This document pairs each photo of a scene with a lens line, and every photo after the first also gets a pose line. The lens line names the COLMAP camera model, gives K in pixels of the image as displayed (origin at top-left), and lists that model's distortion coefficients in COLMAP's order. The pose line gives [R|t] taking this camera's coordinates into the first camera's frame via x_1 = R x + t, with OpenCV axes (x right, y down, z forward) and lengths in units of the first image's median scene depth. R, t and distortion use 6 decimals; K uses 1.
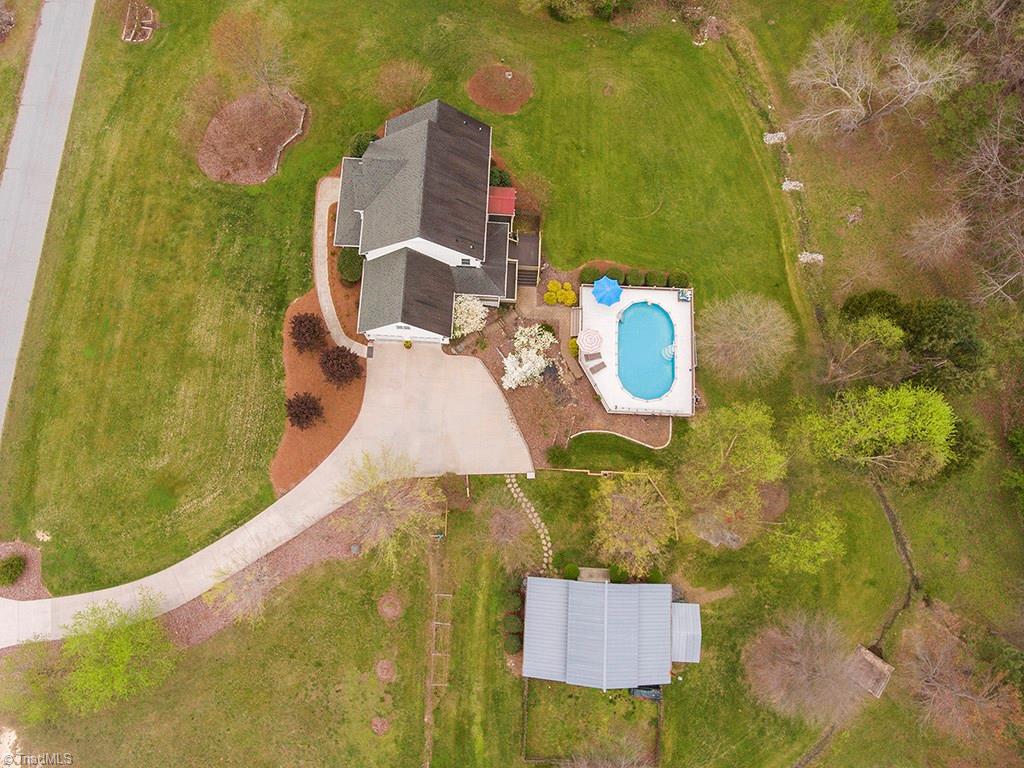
lens RADIAL K [[592.2, 0, 503.0], [0, 592.2, 395.8], [0, 0, 1]] dist [-0.002358, 0.000148]
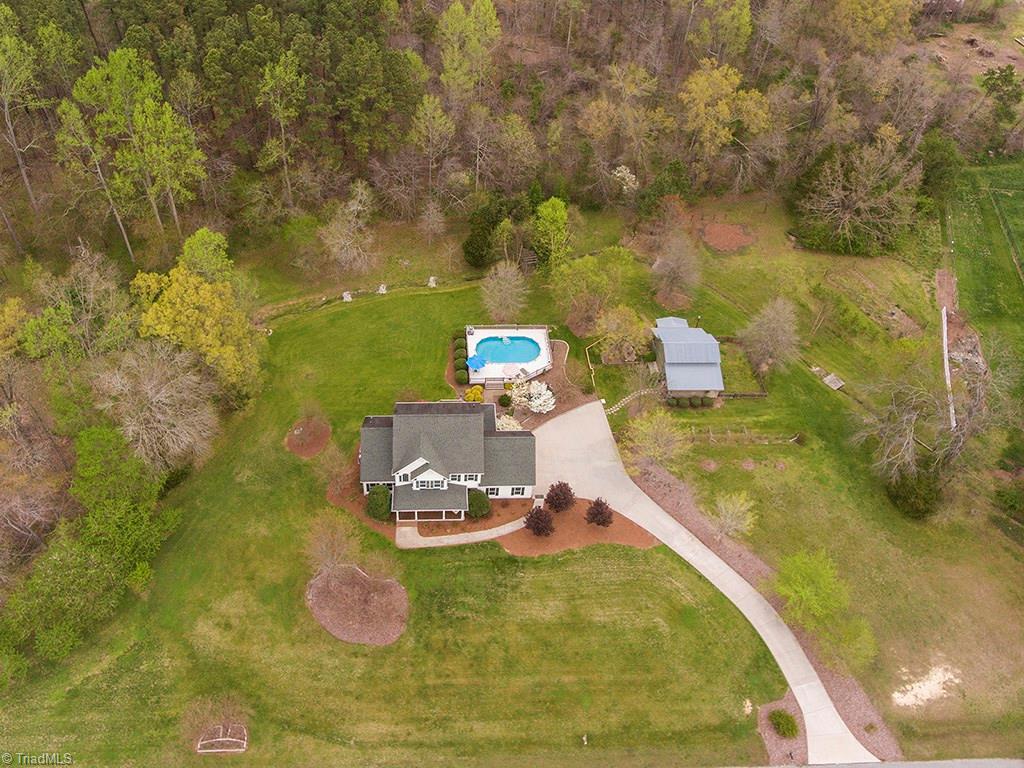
lens RADIAL K [[592.2, 0, 503.0], [0, 592.2, 395.8], [0, 0, 1]] dist [-0.002358, 0.000148]
pose [[-0.095344, -0.808716, 0.580421, -0.795264], [0.970247, 0.054860, 0.235818, -0.472702], [-0.222552, 0.585636, 0.779424, -0.144034]]
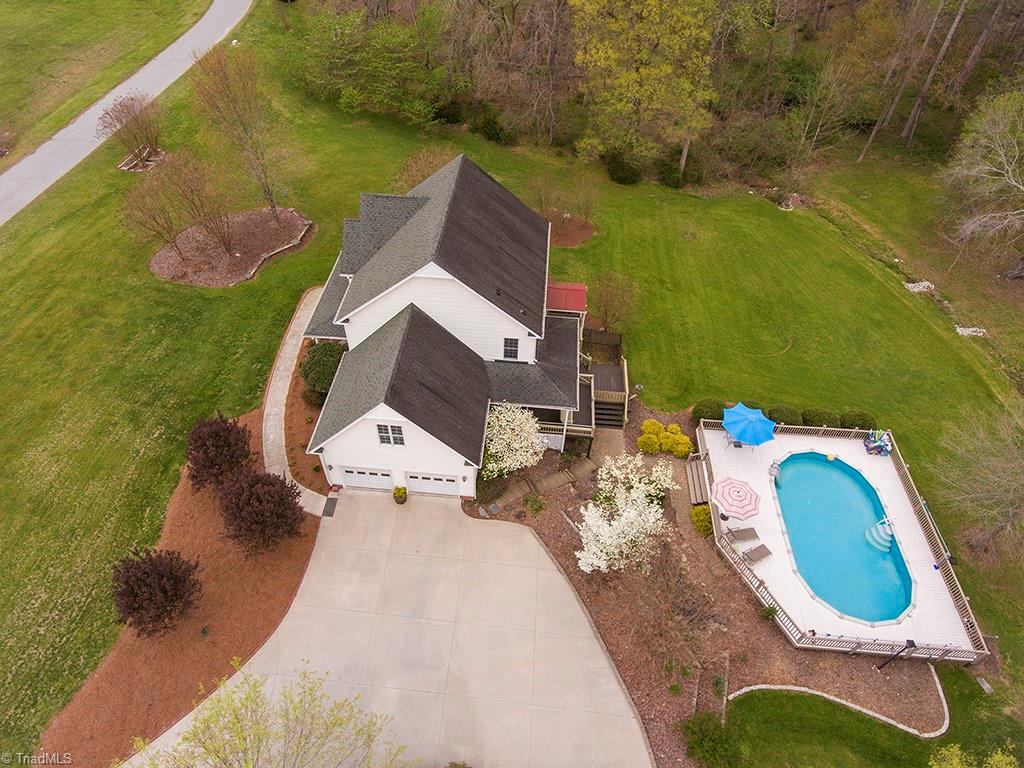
lens RADIAL K [[592.2, 0, 503.0], [0, 592.2, 395.8], [0, 0, 1]] dist [-0.002358, 0.000148]
pose [[0.998298, 0.000607, -0.058317, -0.033844], [-0.031441, 0.847794, -0.529392, 0.121512], [0.049120, 0.530325, 0.846371, 0.488742]]
